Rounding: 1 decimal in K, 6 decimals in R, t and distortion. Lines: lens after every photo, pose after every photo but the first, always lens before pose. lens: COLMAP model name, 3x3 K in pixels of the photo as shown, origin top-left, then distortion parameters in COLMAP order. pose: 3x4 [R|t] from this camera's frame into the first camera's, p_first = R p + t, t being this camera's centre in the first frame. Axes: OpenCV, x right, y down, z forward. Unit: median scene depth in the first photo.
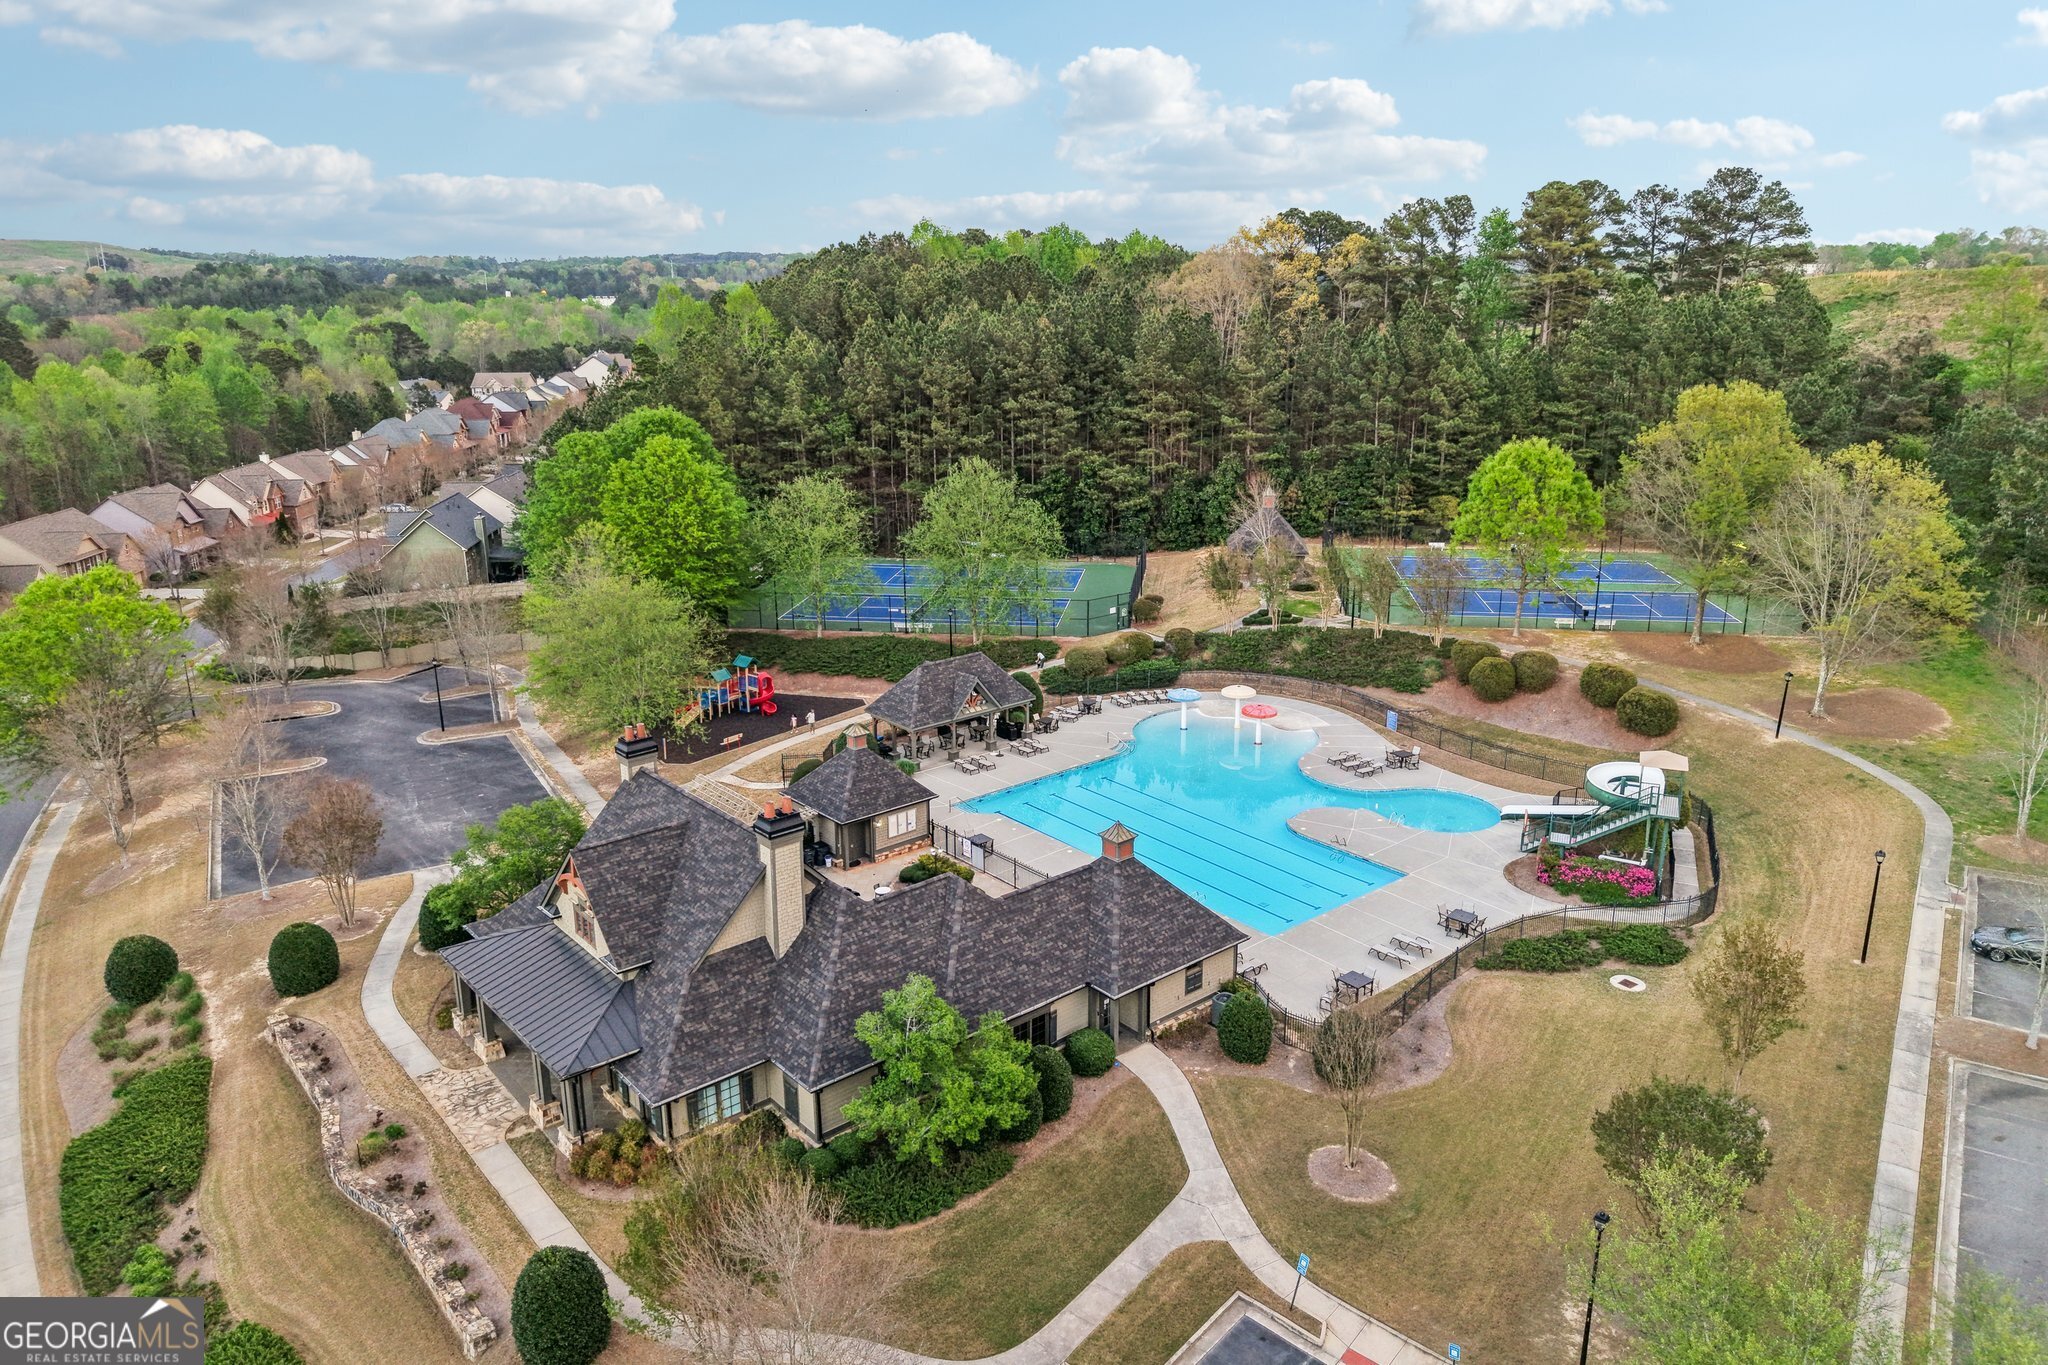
lens RADIAL K [[1403.7, 0, 1020.0], [0, 1403.7, 611.2], [0, 0, 1]] dist [0.002948, -0.001010]
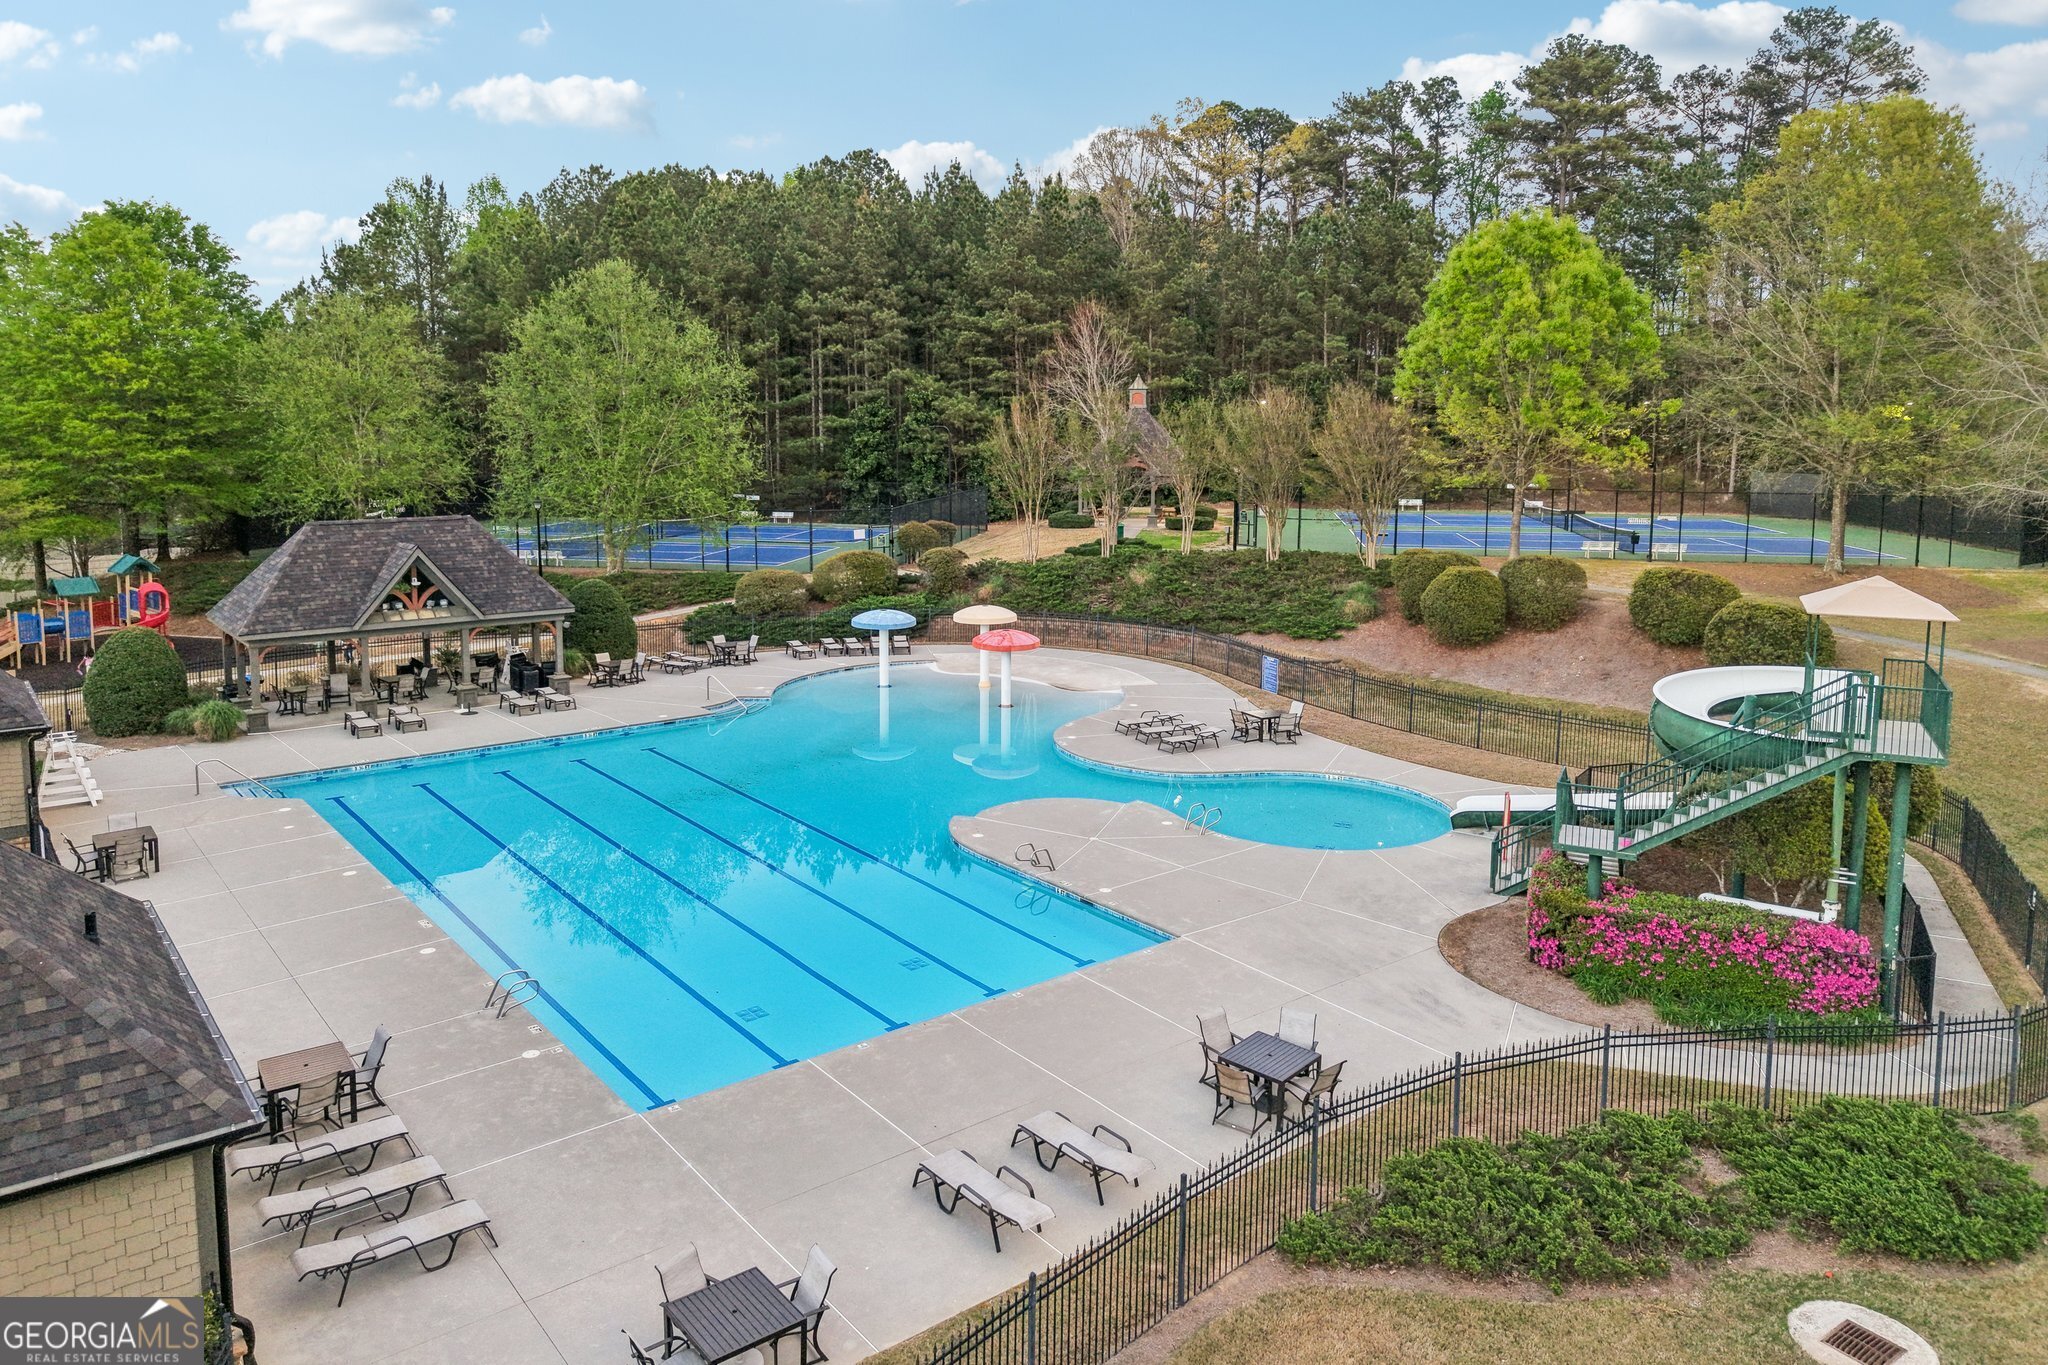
lens RADIAL K [[1432.7, 0, 1025.2], [0, 1432.7, 494.7], [0, 0, 1]] dist [0.028696, -0.034799]
pose [[0.999691, 0.017391, -0.017789, 0.178195], [-0.020094, 0.986044, -0.165266, 0.100406], [0.014667, 0.165573, 0.986089, 0.449836]]
